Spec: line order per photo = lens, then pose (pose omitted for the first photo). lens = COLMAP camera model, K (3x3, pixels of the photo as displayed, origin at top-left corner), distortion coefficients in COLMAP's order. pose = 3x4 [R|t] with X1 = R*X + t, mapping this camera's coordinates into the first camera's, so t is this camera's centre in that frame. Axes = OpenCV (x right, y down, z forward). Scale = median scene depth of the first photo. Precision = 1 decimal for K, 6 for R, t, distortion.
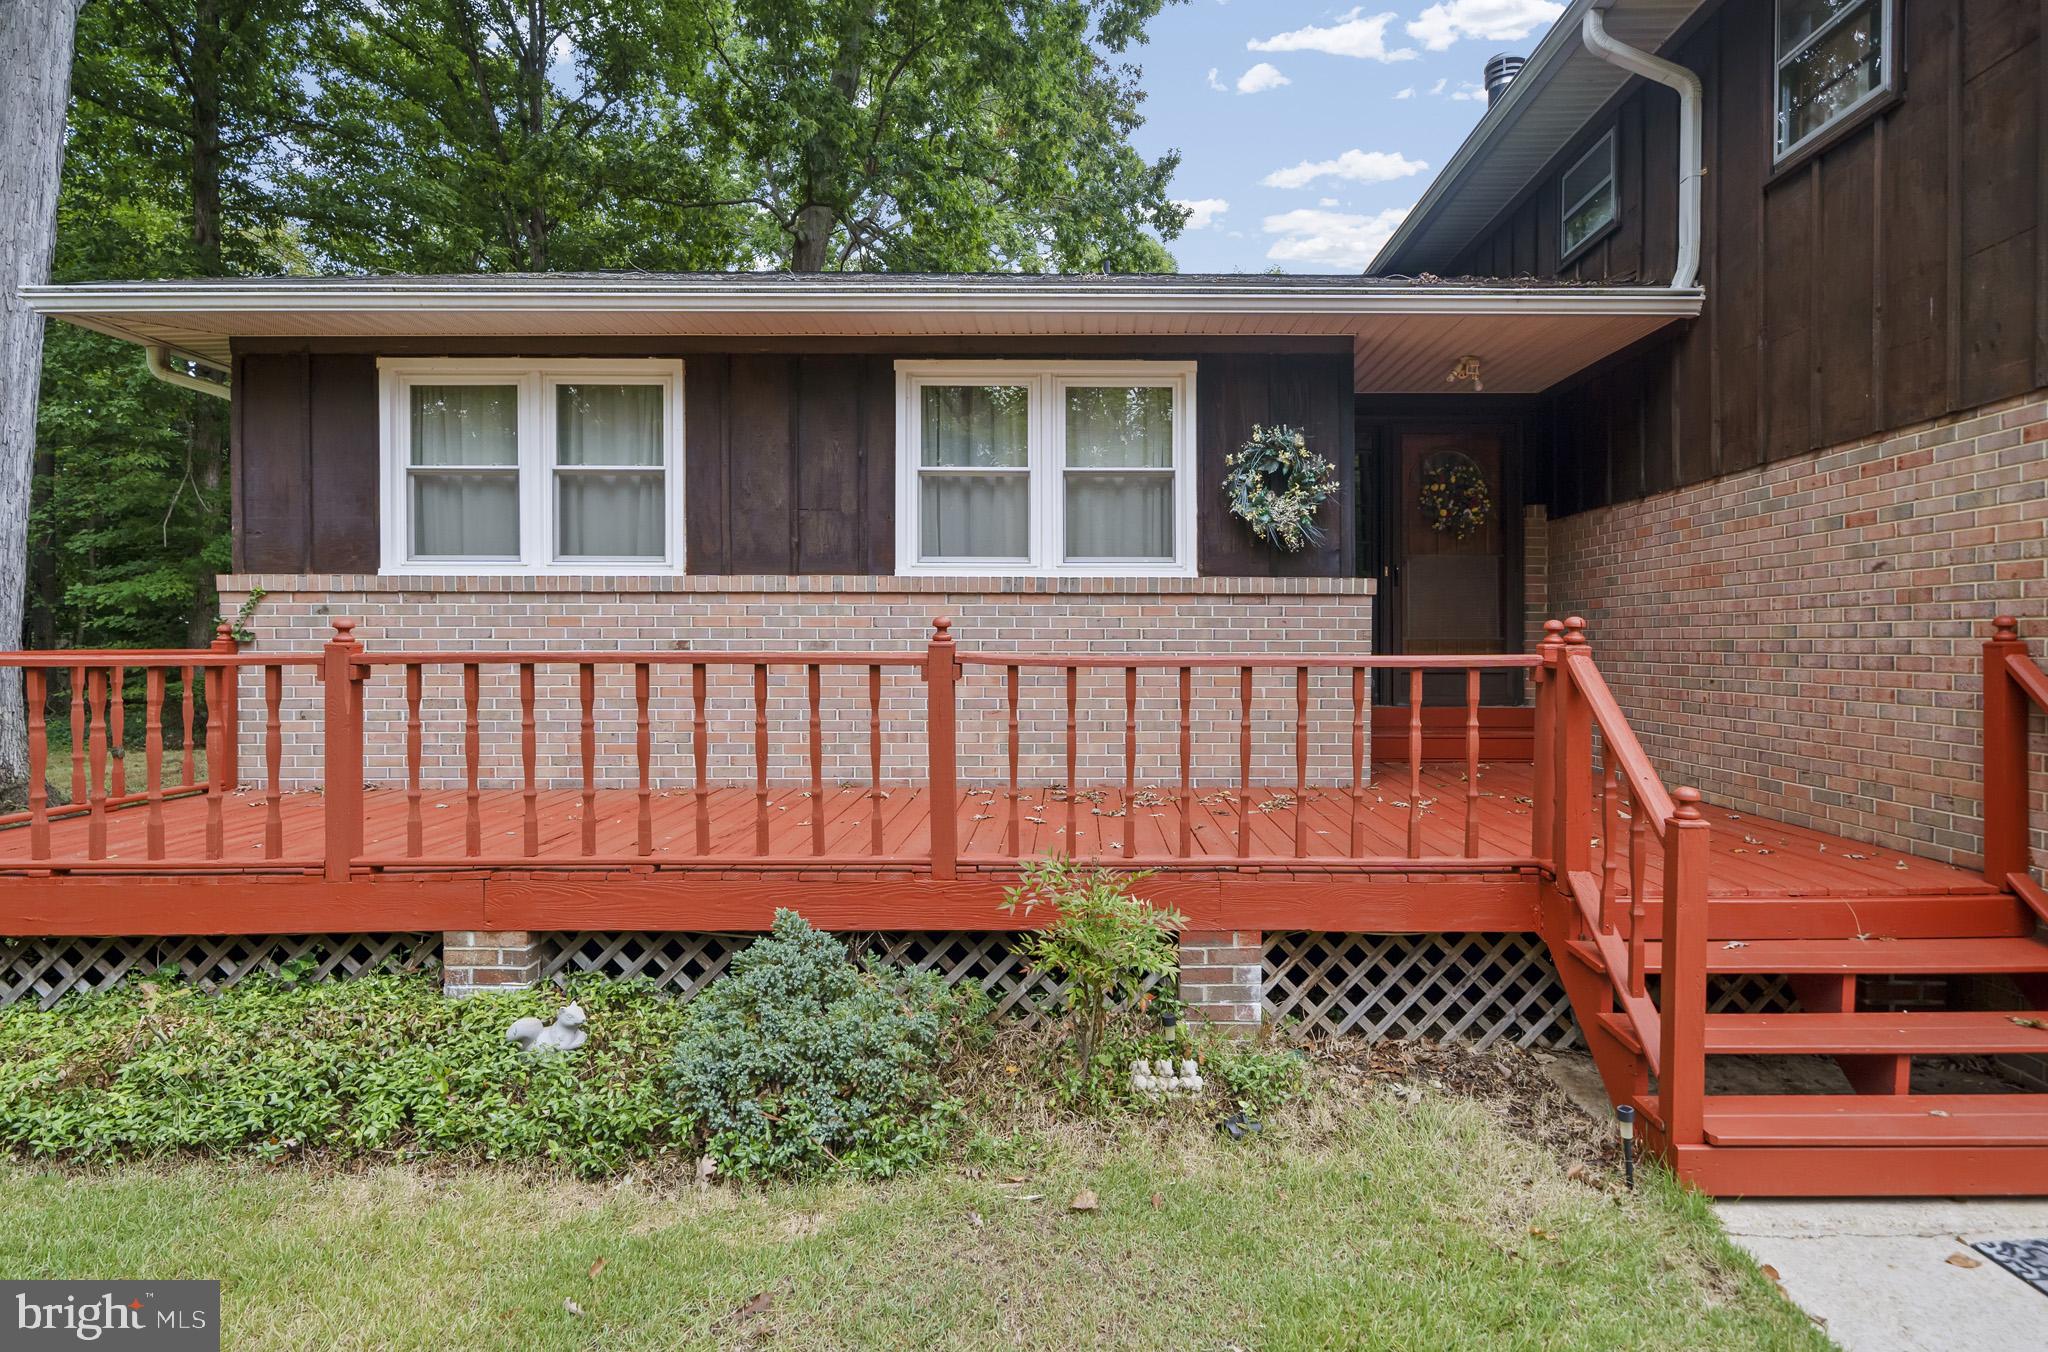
lens RADIAL K [[1147.7, 0, 1097.0], [0, 1147.7, 658.1], [0, 0, 1]] dist [-0.000746, -0.001938]
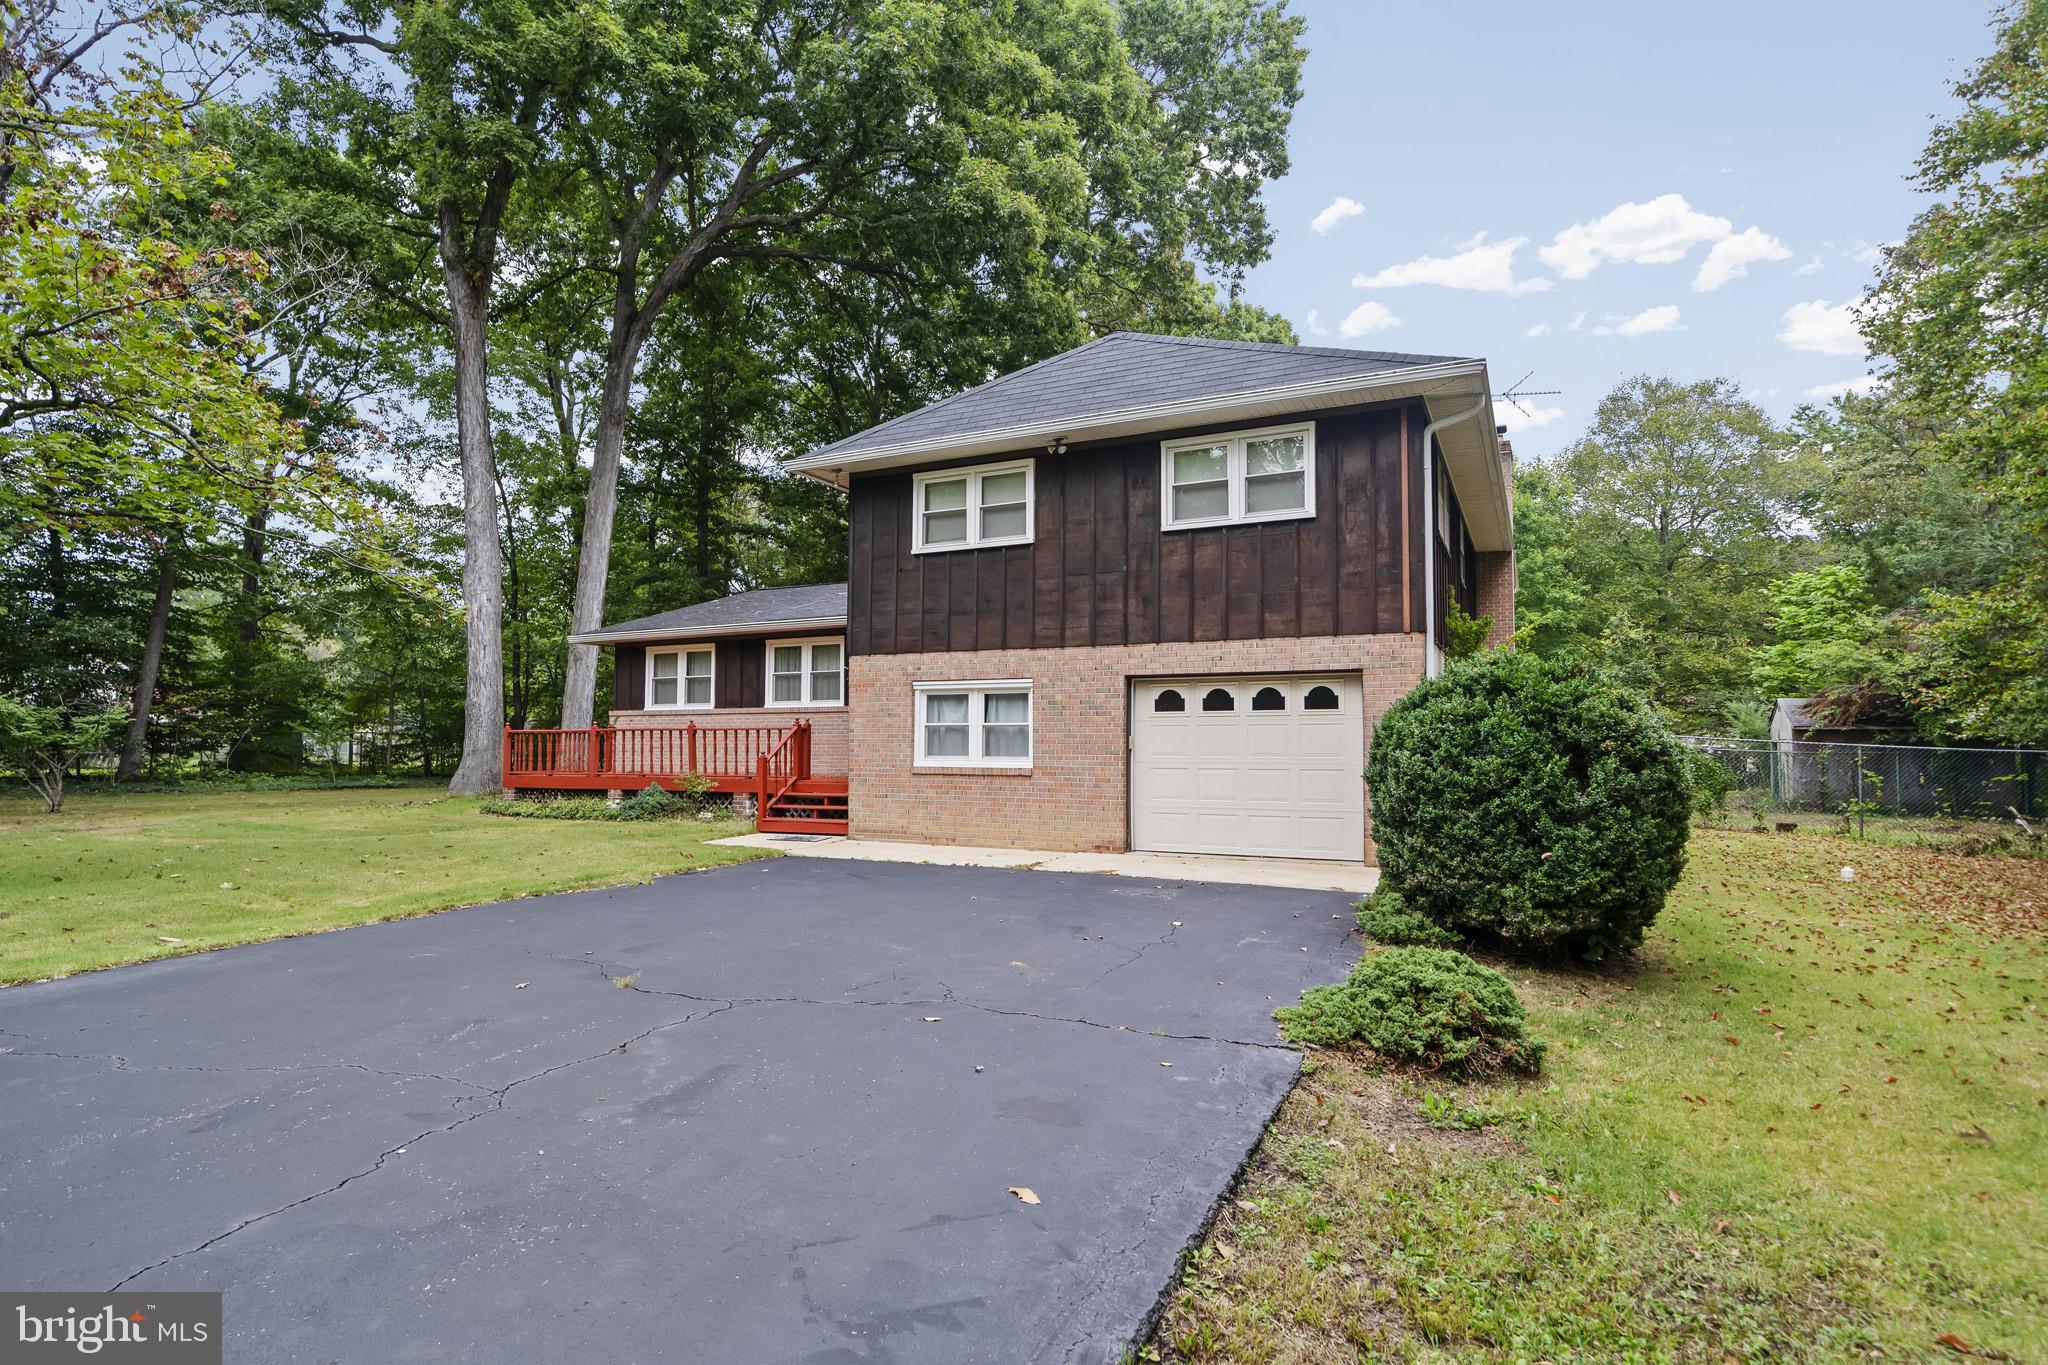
lens RADIAL K [[1048.7, 0, 1033.7], [0, 1048.7, 695.5], [0, 0, 1]] dist [0.009338, -0.000284]
pose [[0.898458, -0.024933, -0.438350, 1.780375], [-0.005885, 0.997613, -0.068806, 0.090989], [0.439019, 0.064399, 0.896167, -1.289267]]
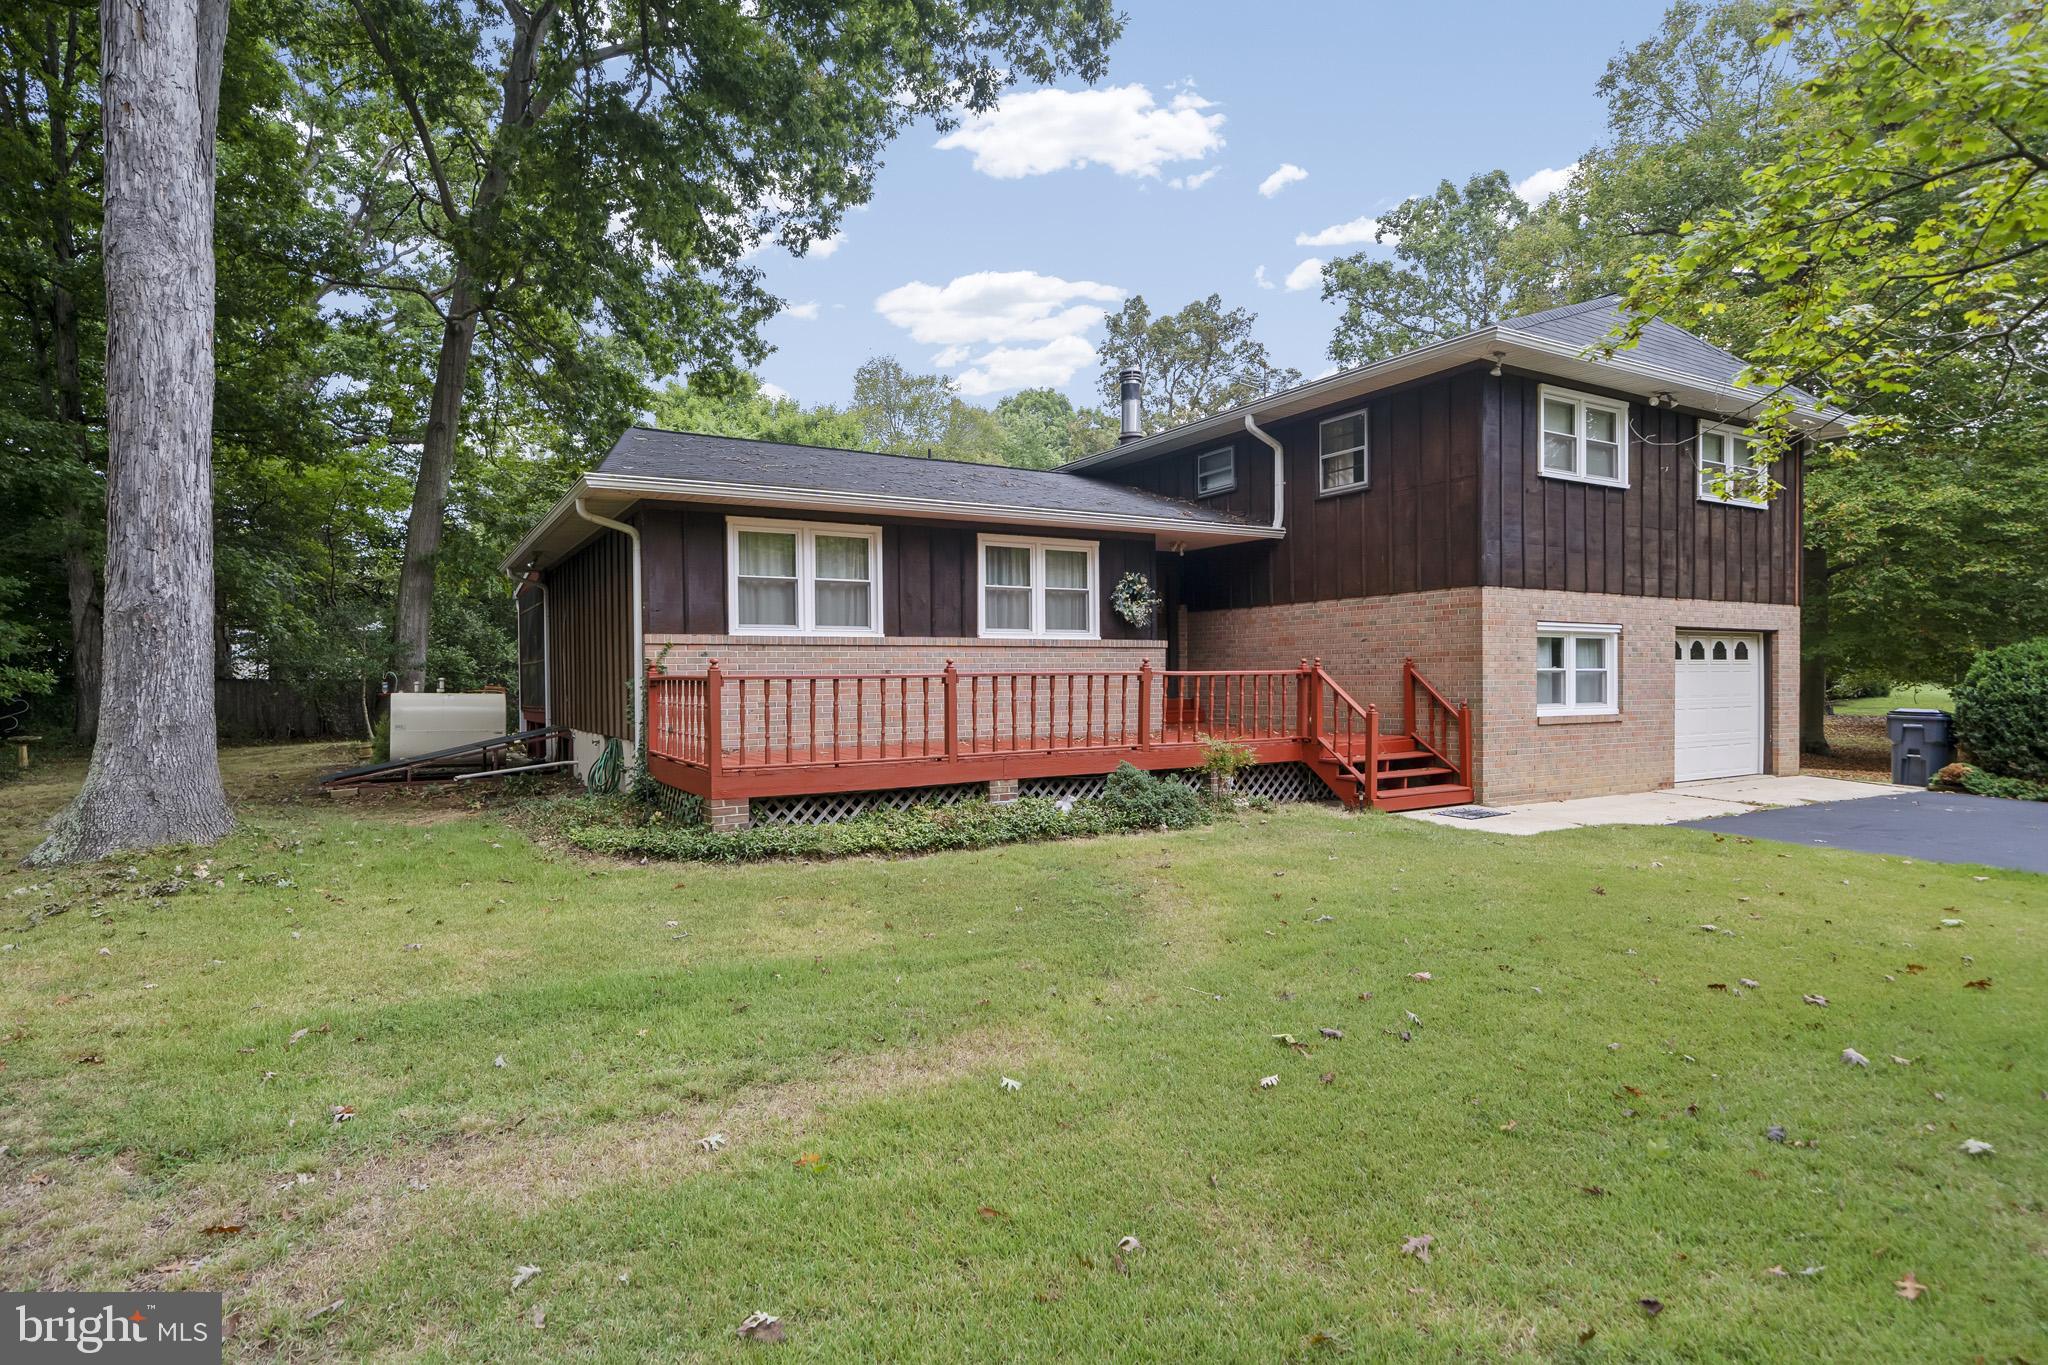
lens RADIAL K [[1048.7, 0, 1038.3], [0, 1048.7, 683.9], [0, 0, 1]] dist [0.009338, -0.000284]
pose [[0.862392, -0.014367, 0.506037, -1.043286], [0.020299, 0.999775, -0.006209, 0.024617], [-0.505834, 0.015626, 0.862489, -0.676783]]
